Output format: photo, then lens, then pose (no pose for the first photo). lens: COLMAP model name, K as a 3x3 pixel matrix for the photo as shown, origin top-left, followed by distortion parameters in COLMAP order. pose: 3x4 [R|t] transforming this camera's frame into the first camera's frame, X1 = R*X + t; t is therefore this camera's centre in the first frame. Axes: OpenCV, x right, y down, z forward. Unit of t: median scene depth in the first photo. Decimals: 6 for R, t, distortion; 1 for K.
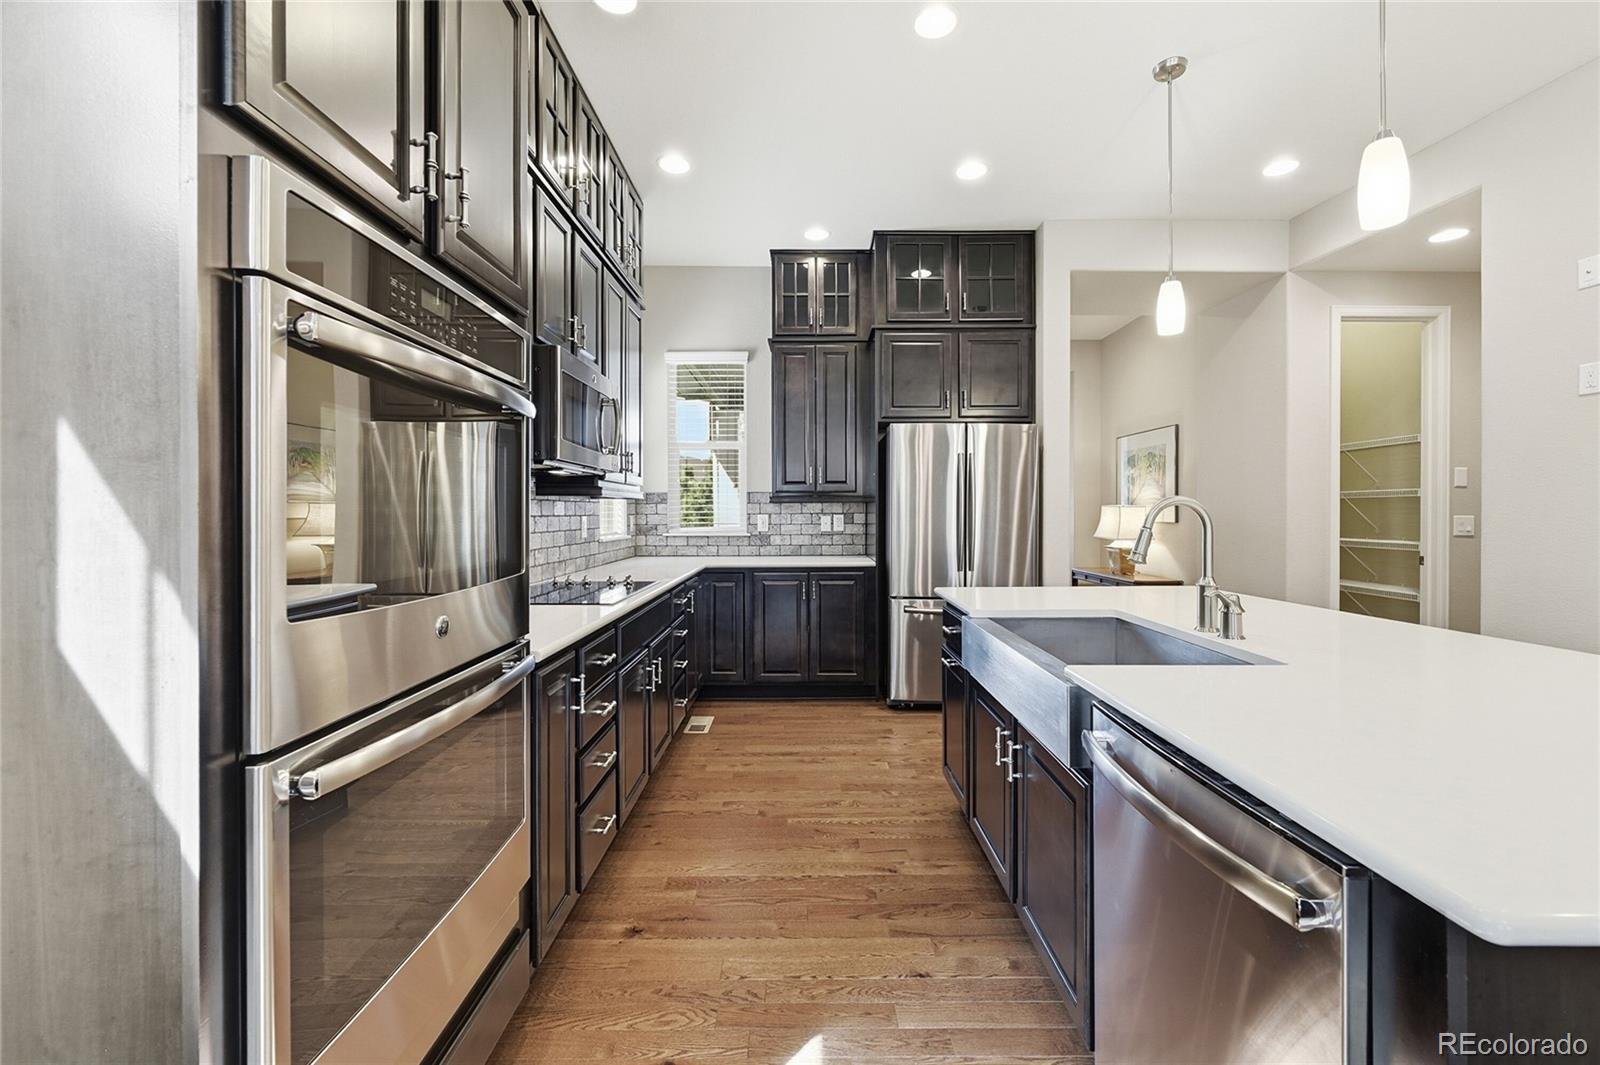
lens RADIAL K [[648.9, 0, 799.6], [0, 648.9, 515.6], [0, 0, 1]] dist [0.000659, 0.000118]
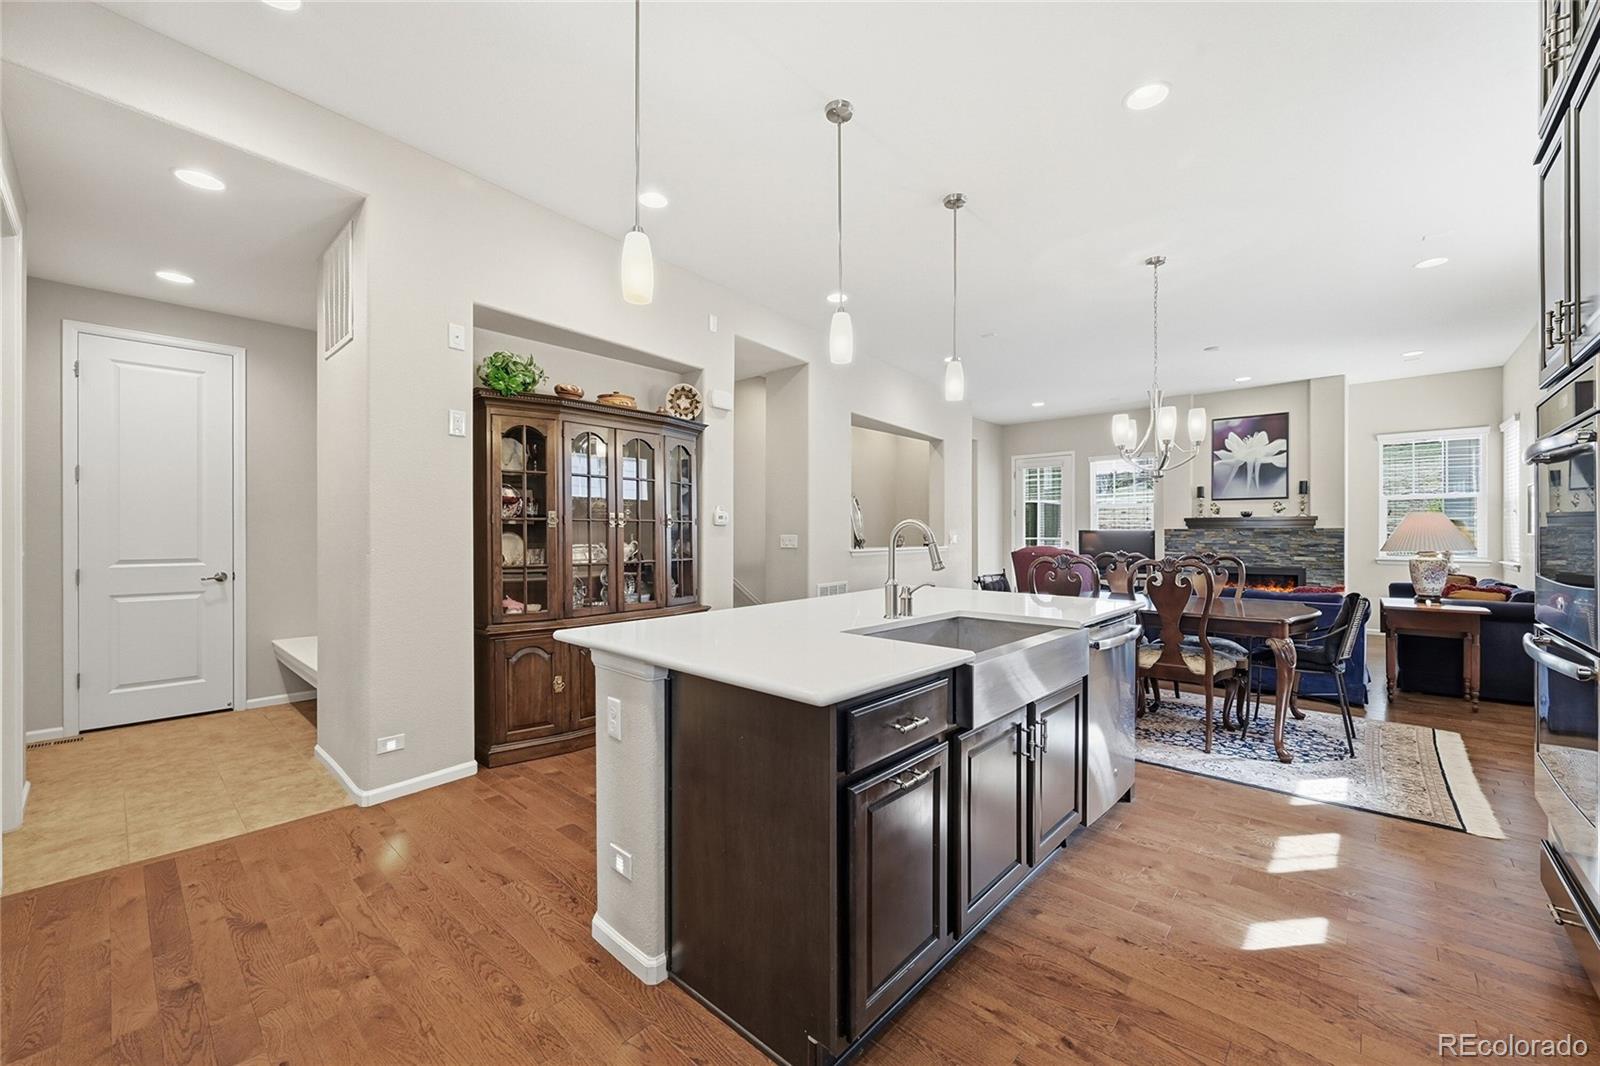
lens RADIAL K [[631.1, 0, 807.7], [0, 631.1, 533.8], [0, 0, 1]] dist [-0.000640, -0.000190]
pose [[-0.747890, -0.001676, 0.663821, -0.054771], [0.001383, 0.999991, 0.004083, -0.002533], [-0.663821, 0.003972, -0.747881, 0.942822]]
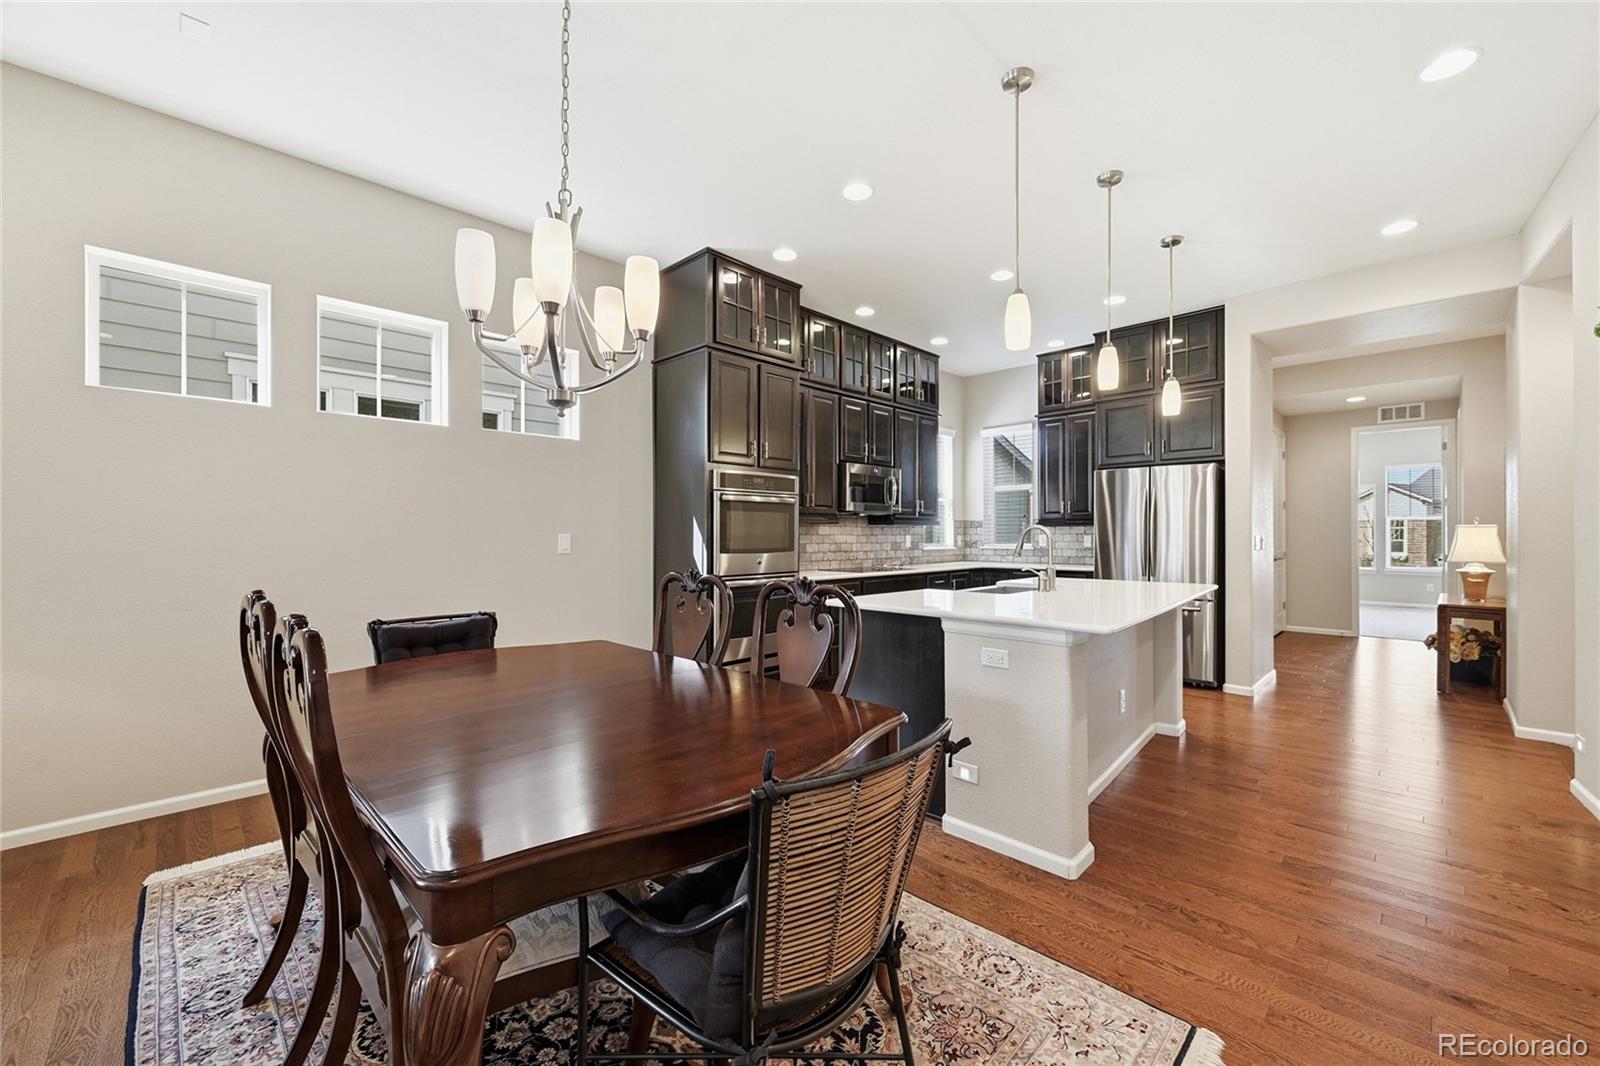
lens RADIAL K [[631.1, 0, 807.7], [0, 631.1, 533.8], [0, 0, 1]] dist [-0.000640, -0.000190]
pose [[0.715785, -0.002262, -0.698317, 0.608779], [-0.002358, 0.999981, -0.005656, 0.006759], [0.698317, 0.005695, 0.715766, -0.403103]]
